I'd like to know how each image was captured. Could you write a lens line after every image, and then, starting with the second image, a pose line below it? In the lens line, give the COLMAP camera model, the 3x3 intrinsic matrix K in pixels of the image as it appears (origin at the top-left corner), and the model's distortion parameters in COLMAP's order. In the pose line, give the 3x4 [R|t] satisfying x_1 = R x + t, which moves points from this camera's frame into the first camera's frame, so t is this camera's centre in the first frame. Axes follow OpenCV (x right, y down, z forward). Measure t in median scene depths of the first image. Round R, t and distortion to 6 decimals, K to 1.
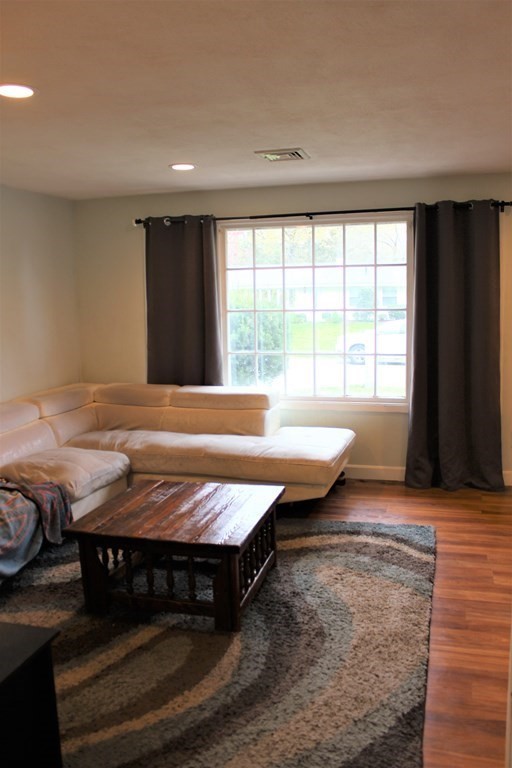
lens RADIAL K [[640.7, 0, 256.3], [0, 640.7, 381.9], [0, 0, 1]] dist [-0.162346, 0.126120]
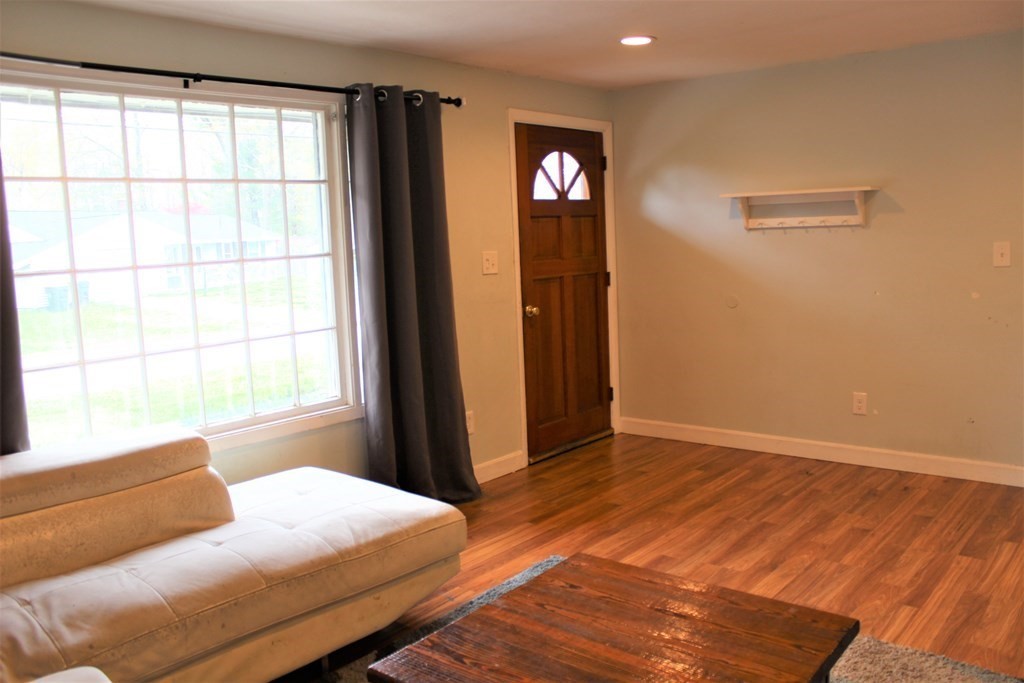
lens RADIAL K [[854.3, 0, 510.2], [0, 854.3, 344.9], [0, 0, 1]] dist [-0.162346, 0.126120]
pose [[0.405650, -0.114646, 0.906810, -0.481914], [0.157125, 0.986080, 0.054380, -0.048380], [-0.900422, 0.120423, 0.418017, 0.550135]]
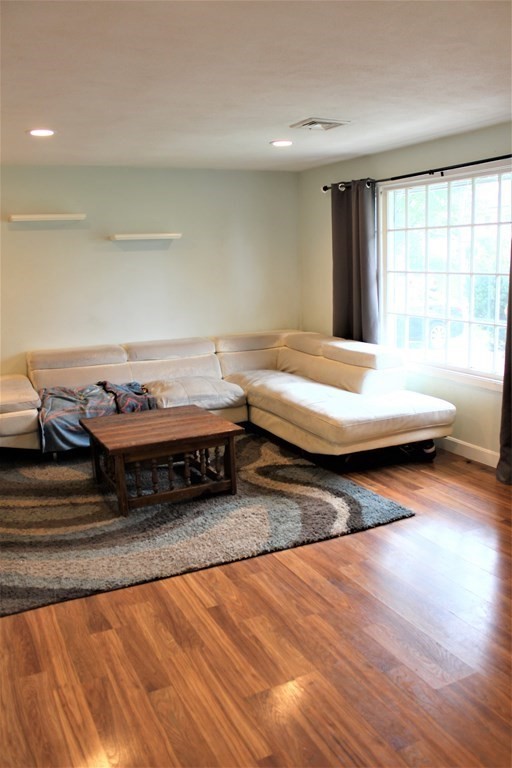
lens RADIAL K [[640.7, 0, 256.0], [0, 640.7, 383.2], [0, 0, 1]] dist [-0.162346, 0.126120]
pose [[0.670086, 0.142355, -0.728505, 0.672977], [-0.086048, 0.989718, 0.114250, -0.037084], [0.737279, -0.013870, 0.675446, 0.184114]]
